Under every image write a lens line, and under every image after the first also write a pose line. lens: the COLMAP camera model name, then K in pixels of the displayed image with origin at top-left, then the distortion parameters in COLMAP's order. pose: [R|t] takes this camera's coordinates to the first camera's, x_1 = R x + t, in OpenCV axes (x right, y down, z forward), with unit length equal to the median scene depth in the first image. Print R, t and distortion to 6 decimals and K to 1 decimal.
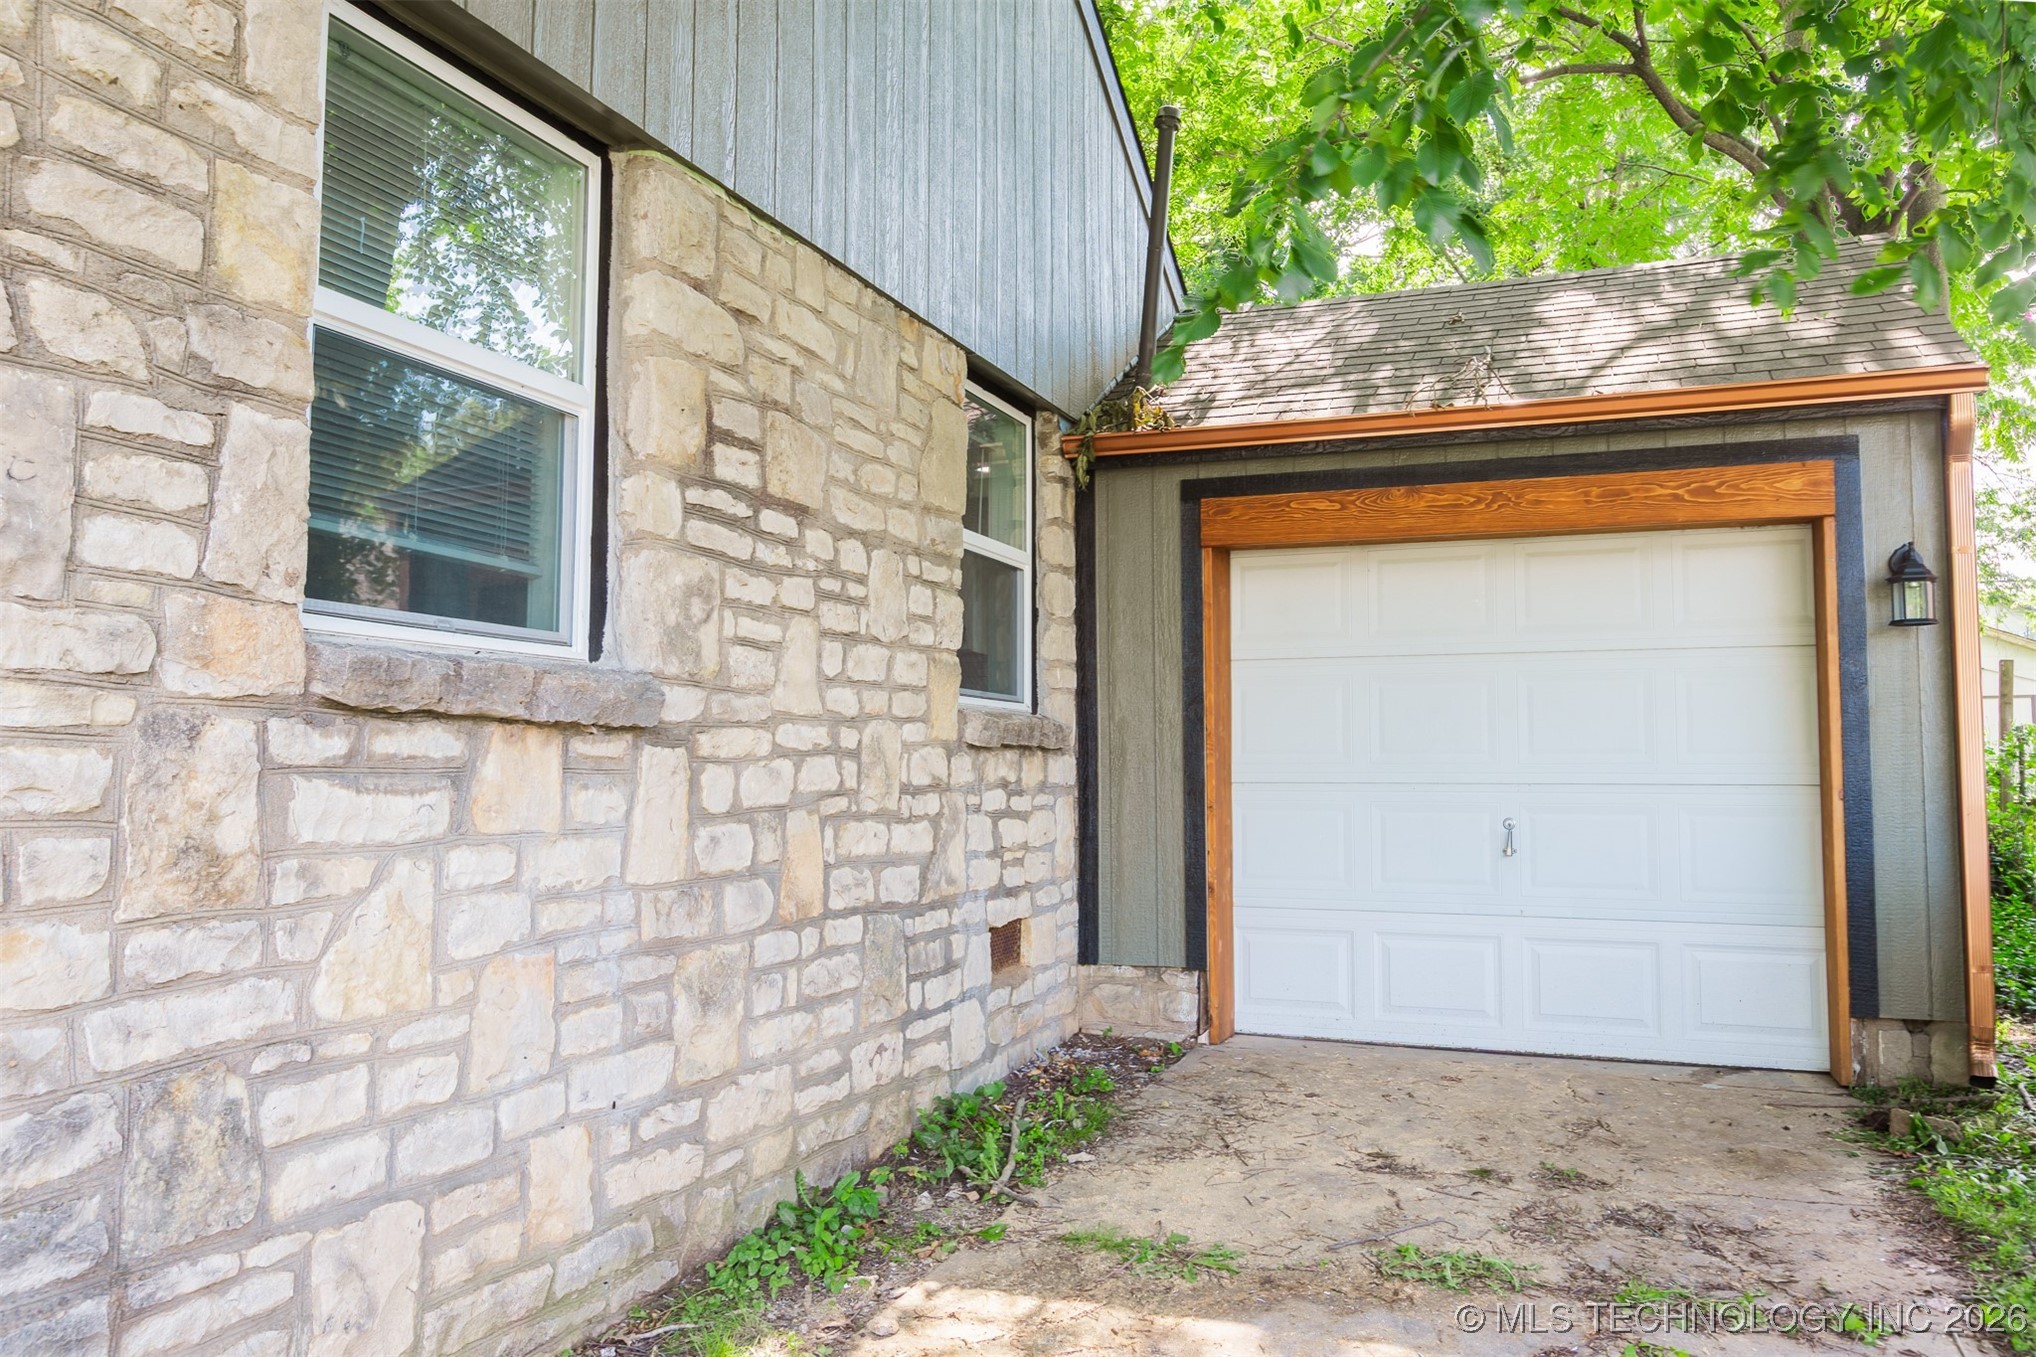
lens RADIAL K [[1535.5, 0, 1018.0], [0, 1535.5, 678.5], [0, 0, 1]] dist [-0.000724, -0.000052]
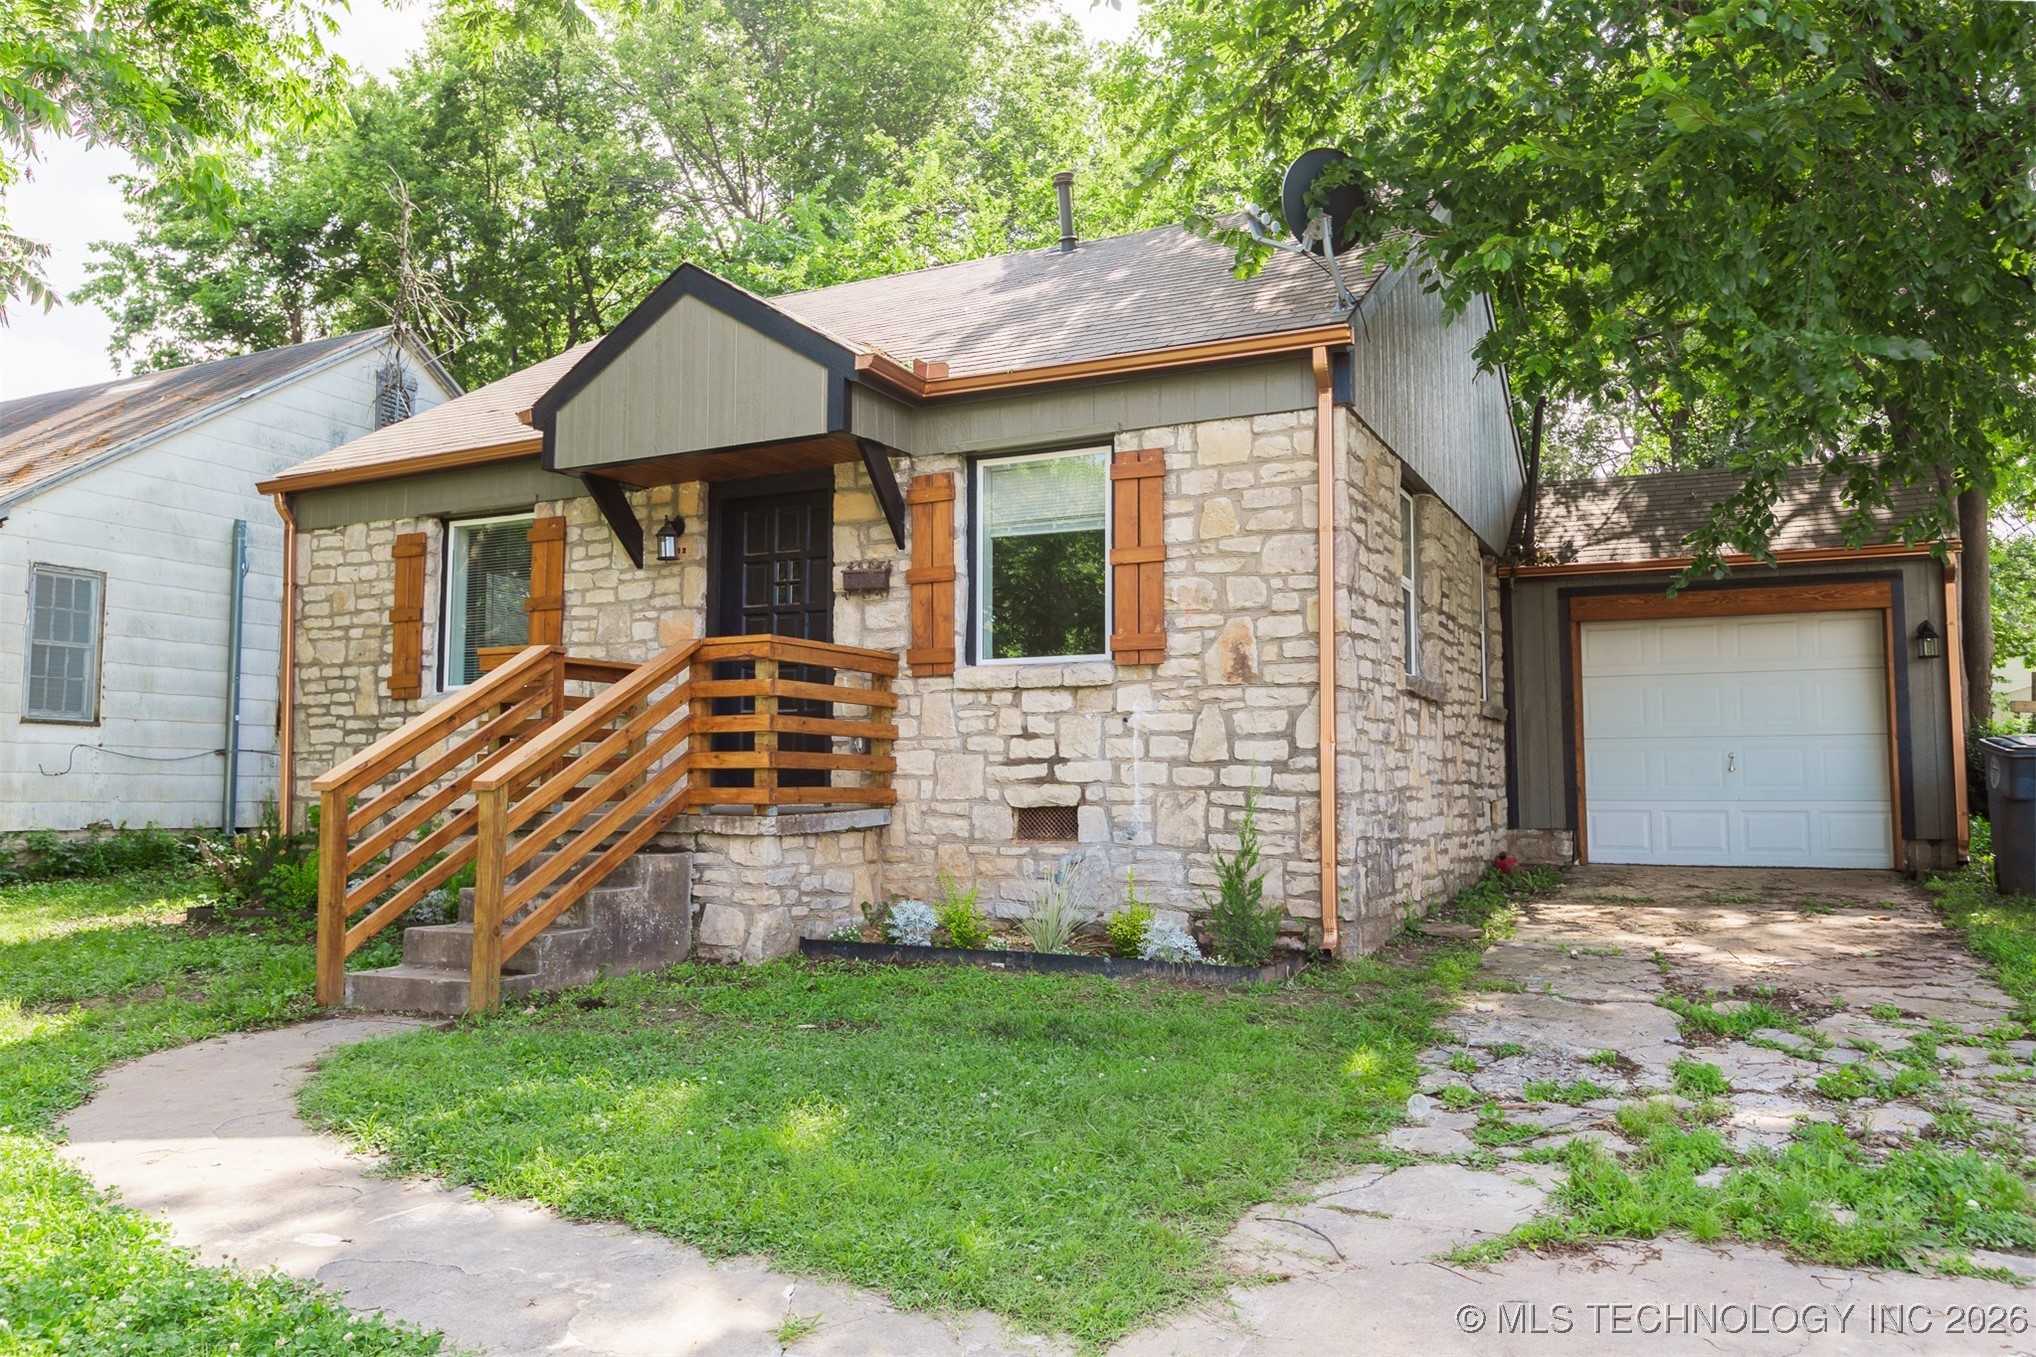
lens RADIAL K [[1496.0, 0, 1018.0], [0, 1496.0, 678.5], [0, 0, 1]] dist [0.000816, 0.000222]
pose [[0.996803, -0.009223, -0.079362, -0.464901], [0.008307, 0.999895, -0.011876, 0.007829], [0.079463, 0.011178, 0.996775, -1.054512]]
